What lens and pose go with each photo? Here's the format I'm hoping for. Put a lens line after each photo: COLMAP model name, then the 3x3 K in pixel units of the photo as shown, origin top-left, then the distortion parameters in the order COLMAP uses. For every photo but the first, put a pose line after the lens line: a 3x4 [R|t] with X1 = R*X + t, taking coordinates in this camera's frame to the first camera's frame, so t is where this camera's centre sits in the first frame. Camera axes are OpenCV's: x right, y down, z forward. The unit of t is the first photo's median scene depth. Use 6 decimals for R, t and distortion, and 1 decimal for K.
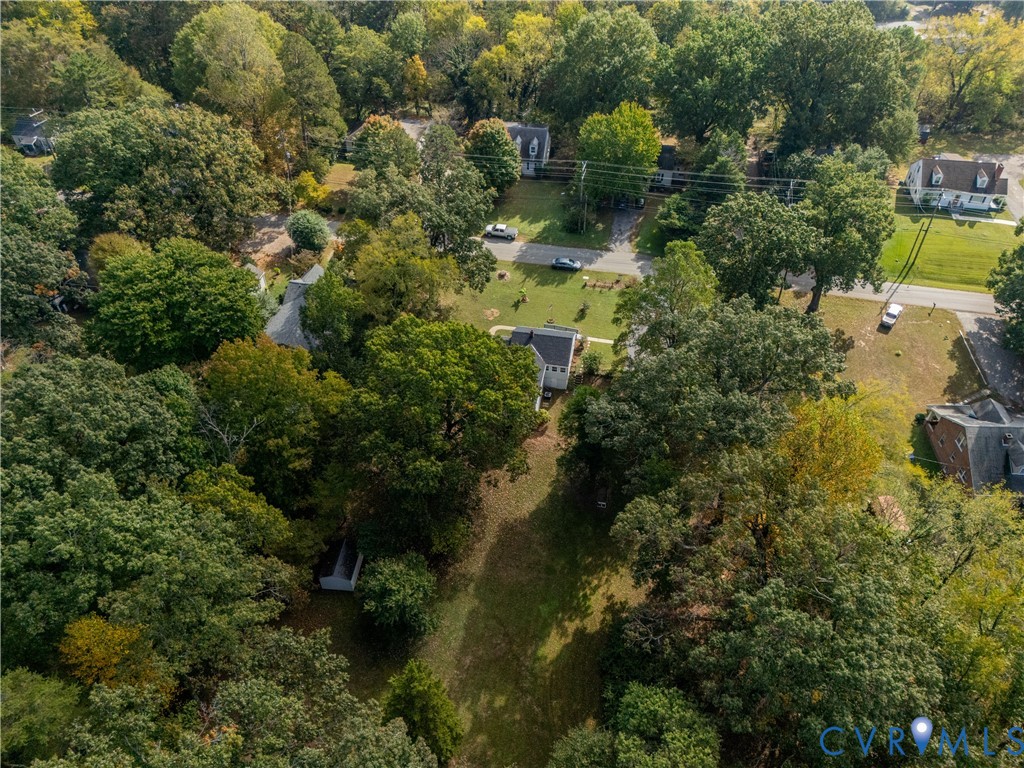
lens RADIAL K [[764.2, 0, 518.8], [0, 764.2, 387.5], [0, 0, 1]] dist [0.077622, -0.066074]
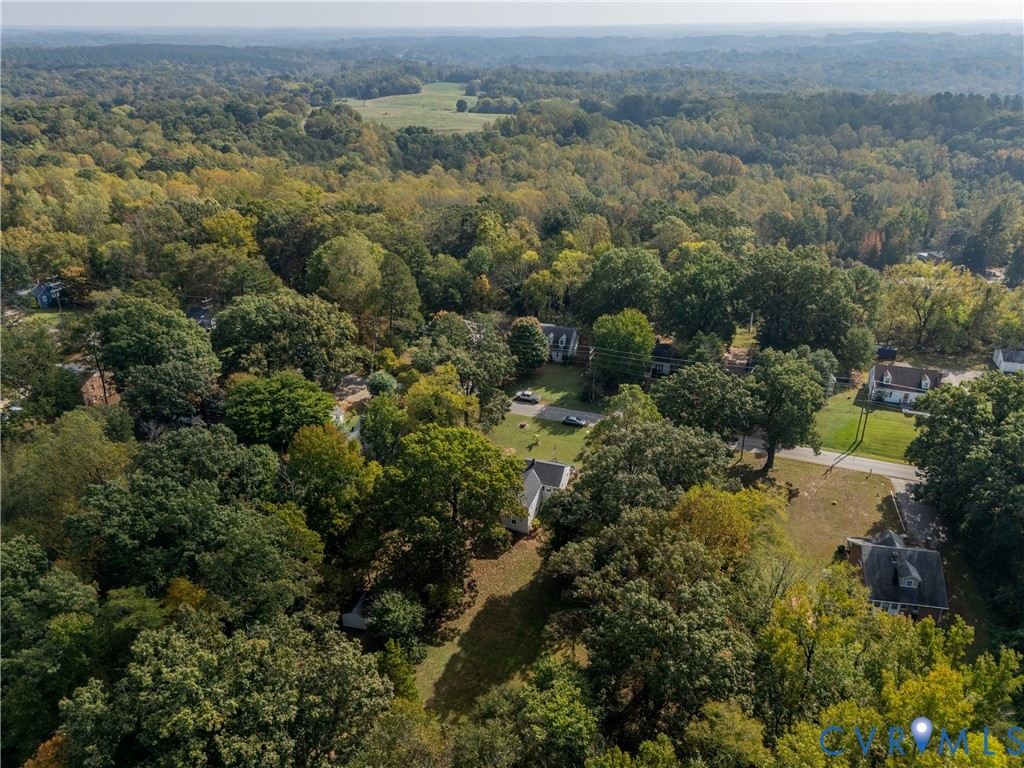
lens RADIAL K [[764.2, 0, 518.8], [0, 764.2, 387.5], [0, 0, 1]] dist [0.077622, -0.066074]
pose [[0.990906, 0.056179, -0.122266, 0.123027], [-0.089691, 0.953131, -0.288957, 0.159878], [0.100302, 0.297295, 0.949503, -0.228963]]
